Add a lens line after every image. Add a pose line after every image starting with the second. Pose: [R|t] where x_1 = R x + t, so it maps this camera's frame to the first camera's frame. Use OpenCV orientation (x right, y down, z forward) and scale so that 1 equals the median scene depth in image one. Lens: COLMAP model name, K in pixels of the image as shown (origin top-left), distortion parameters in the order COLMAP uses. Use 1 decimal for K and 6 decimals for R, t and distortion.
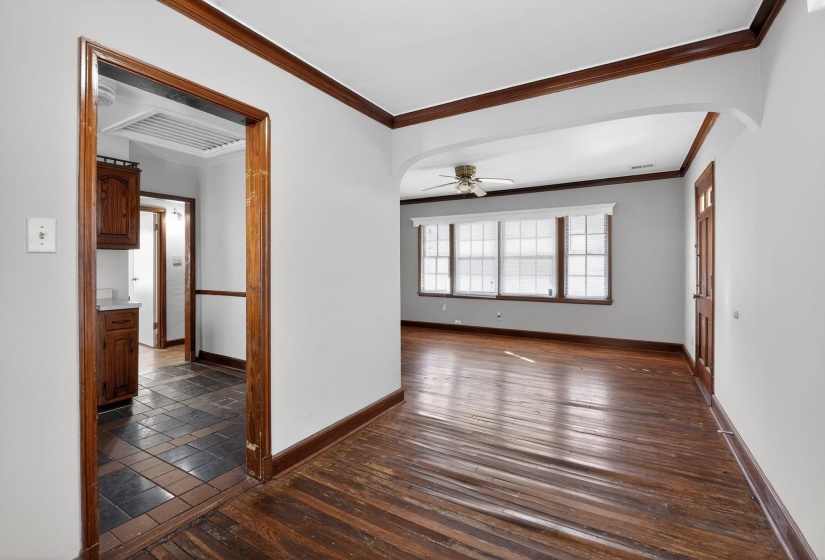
lens RADIAL K [[370.1, 0, 411.6], [0, 370.1, 266.2], [0, 0, 1]] dist [-0.019368, 0.000557]
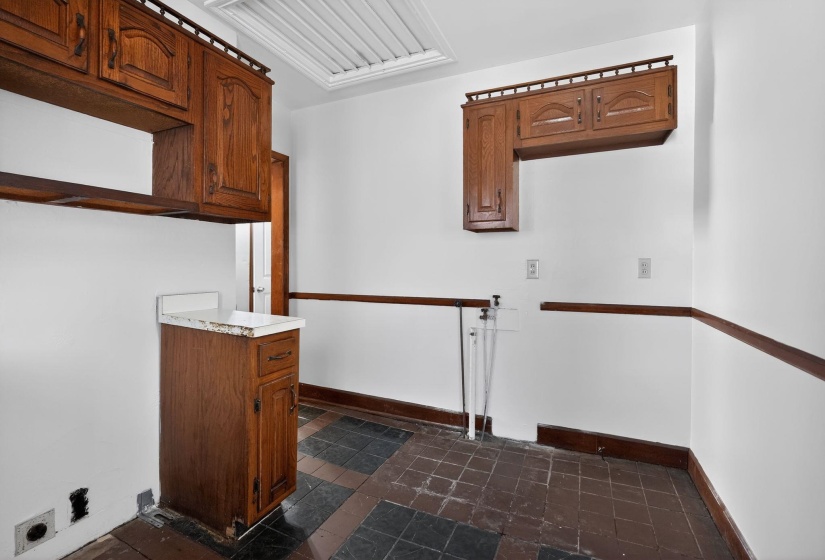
lens RADIAL K [[370.1, 0, 411.6], [0, 370.1, 266.2], [0, 0, 1]] dist [-0.019368, 0.000557]
pose [[0.993668, 0.004581, 0.112263, -0.376877], [-0.005329, 0.999966, 0.006361, 0.011603], [-0.112230, -0.006919, 0.993658, 0.261853]]
